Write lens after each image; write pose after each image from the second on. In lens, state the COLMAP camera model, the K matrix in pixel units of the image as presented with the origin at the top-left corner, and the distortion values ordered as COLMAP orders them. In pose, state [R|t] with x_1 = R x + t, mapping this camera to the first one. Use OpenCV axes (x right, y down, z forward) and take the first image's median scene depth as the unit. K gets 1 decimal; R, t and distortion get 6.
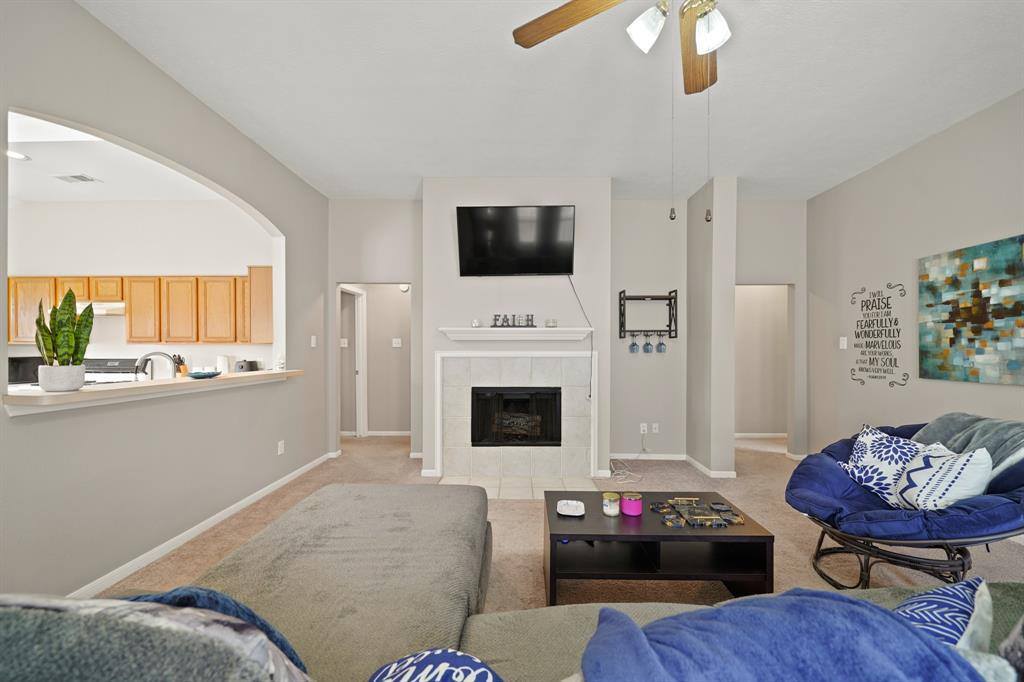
lens RADIAL K [[379.8, 0, 515.3], [0, 379.8, 348.0], [0, 0, 1]] dist [-0.005591, 0.000276]
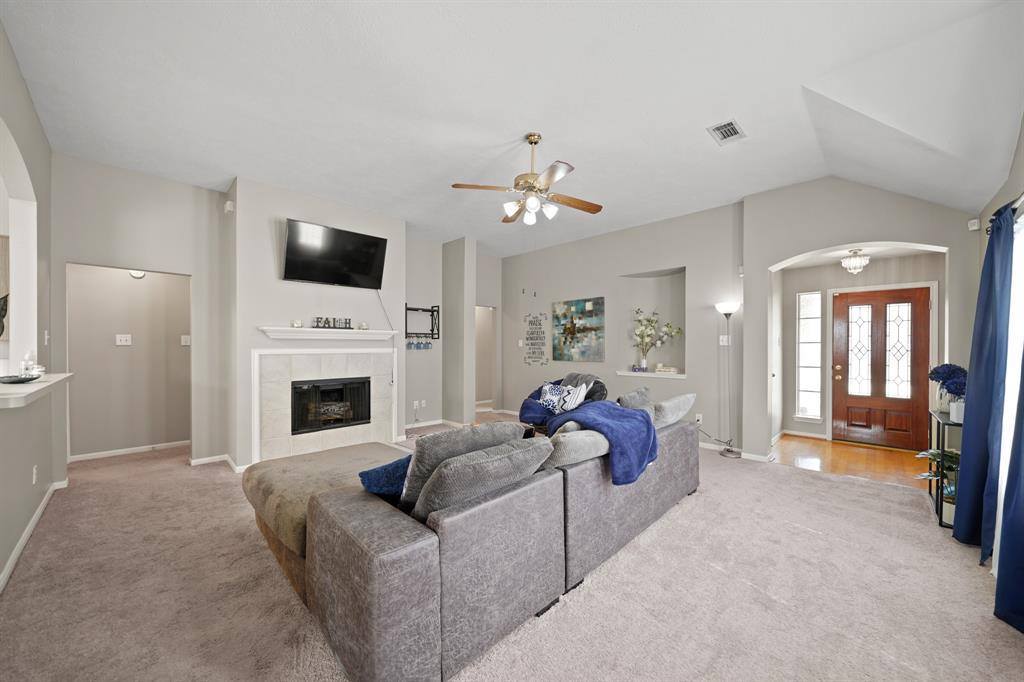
lens RADIAL K [[379.8, 0, 505.5], [0, 379.8, 347.3], [0, 0, 1]] dist [-0.005591, 0.000276]
pose [[0.700158, -0.002661, 0.713983, -0.486535], [0.000654, 0.999995, 0.003085, 0.001233], [-0.713987, -0.001693, 0.700156, -0.221345]]
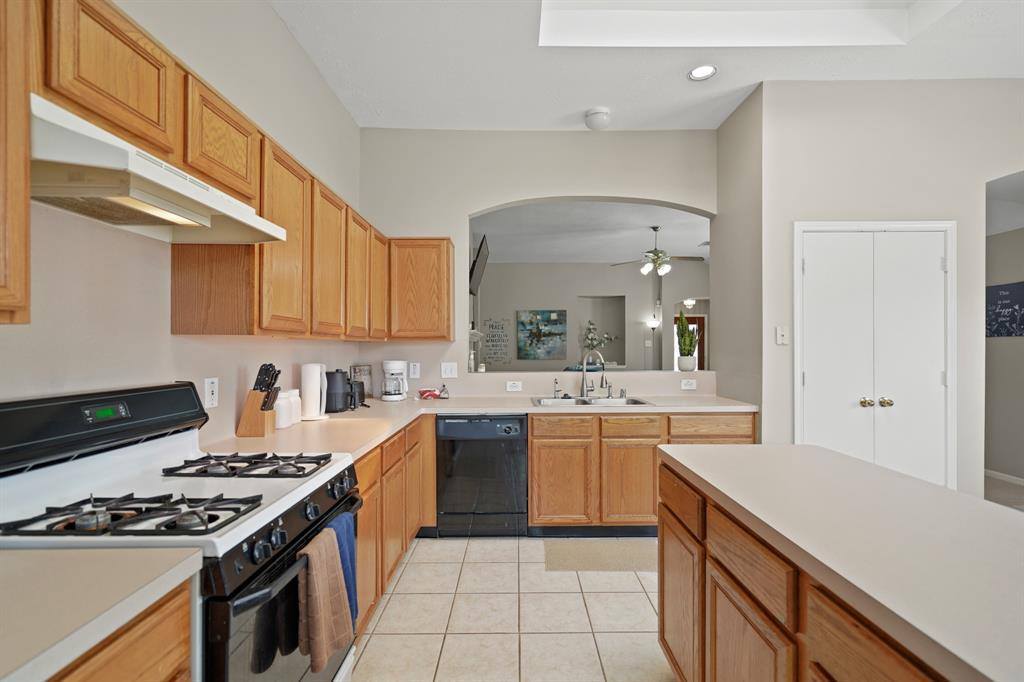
lens RADIAL K [[456.6, 0, 514.8], [0, 456.6, 346.0], [0, 0, 1]] dist [0.000861, -0.000007]
pose [[-0.000323, 0.003646, 0.999993, -1.544401], [0.004263, 0.999984, -0.003644, 0.002324], [-0.999991, 0.004261, -0.000338, 0.836336]]
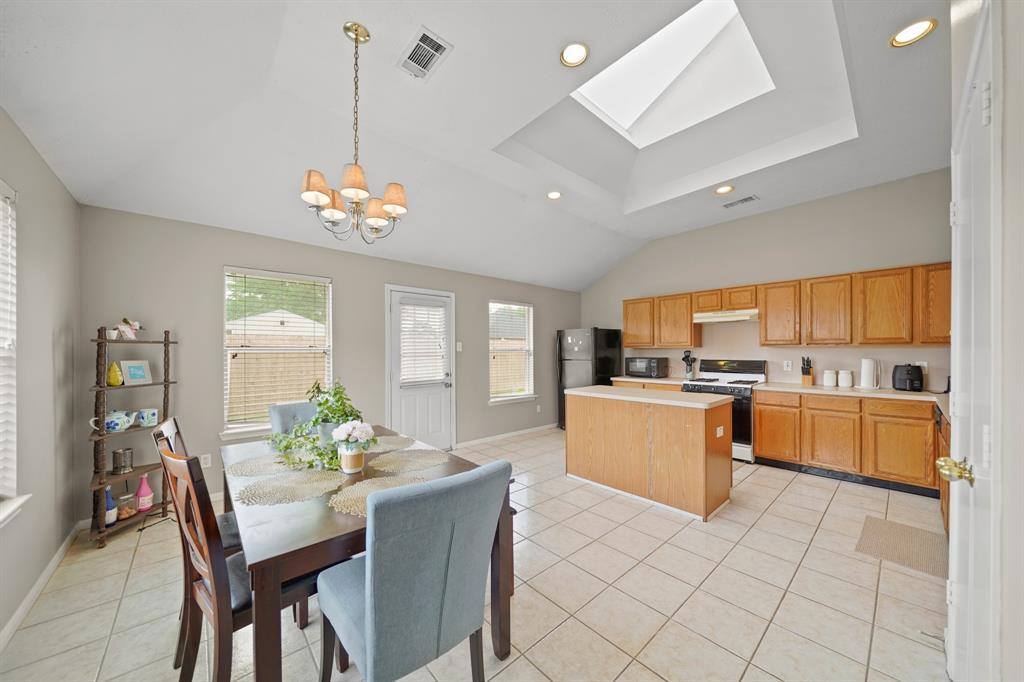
lens RADIAL K [[352.2, 0, 514.4], [0, 352.2, 350.8], [0, 0, 1]] dist [-0.007323, -0.000270]
pose [[0.671869, -0.003135, -0.740663, -0.819564], [0.002806, 0.999995, -0.001688, 0.000259], [0.740664, -0.000944, 0.671875, -0.211141]]
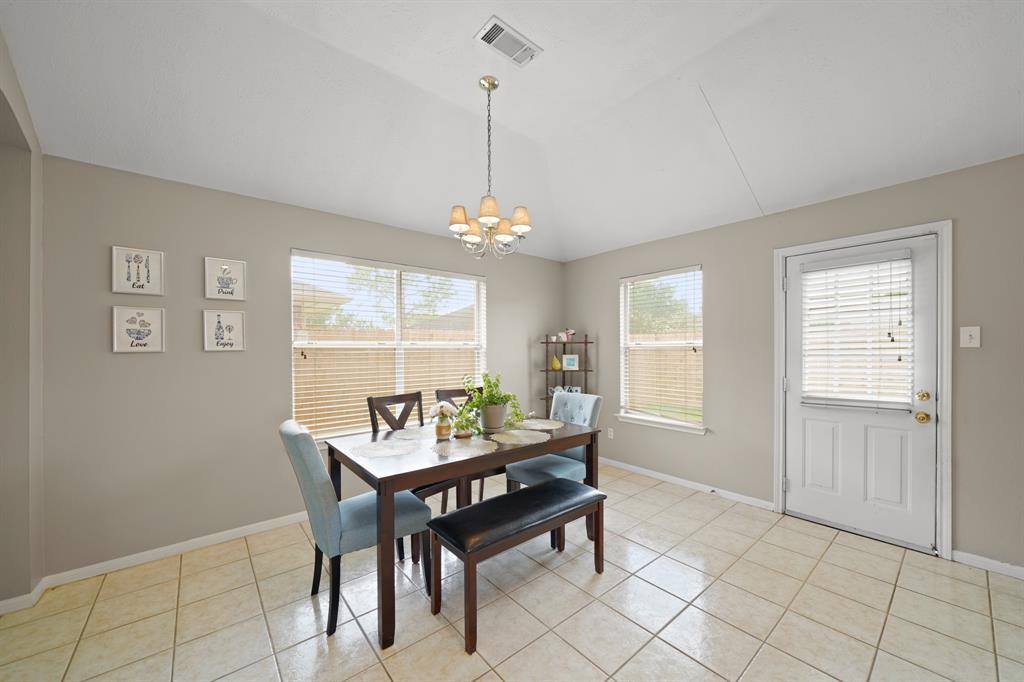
lens RADIAL K [[379.8, 0, 525.6], [0, 379.8, 350.8], [0, 0, 1]] dist [-0.005591, 0.000276]
pose [[-0.758176, 0.002210, -0.652046, -0.953942], [0.002106, 0.999997, 0.000941, 0.003095], [0.652047, -0.000660, -0.758179, 0.451401]]
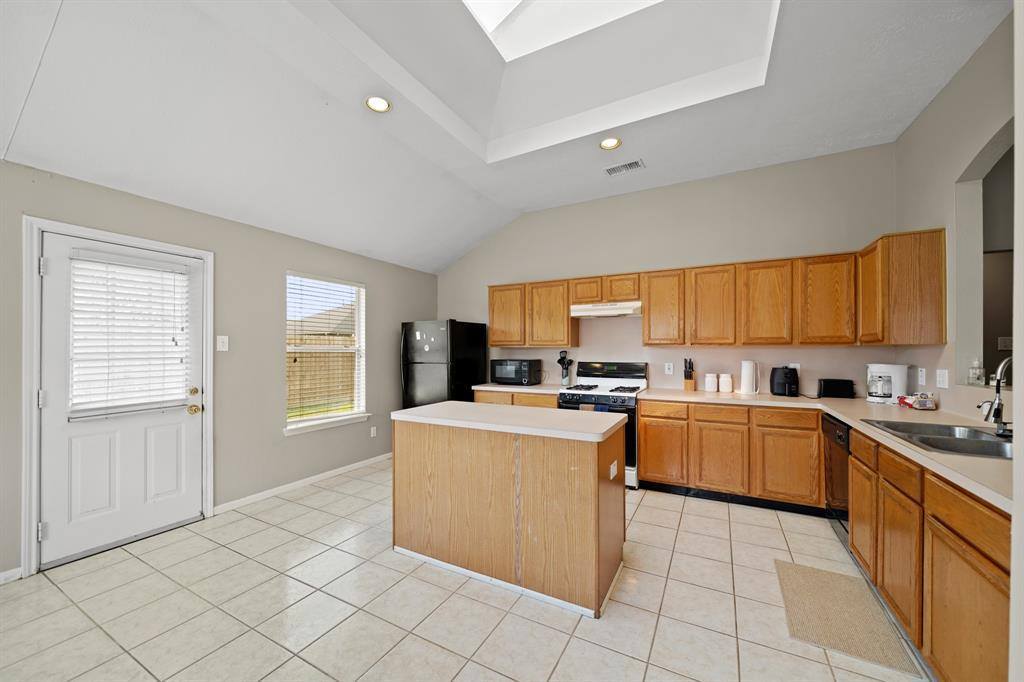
lens RADIAL K [[379.8, 0, 512.9], [0, 379.8, 348.9], [0, 0, 1]] dist [-0.005591, 0.000276]
pose [[0.881915, -0.003225, -0.471398, -0.946038], [0.000192, 0.999979, -0.006482, 0.000502], [0.471409, 0.005626, 0.881897, 0.053689]]
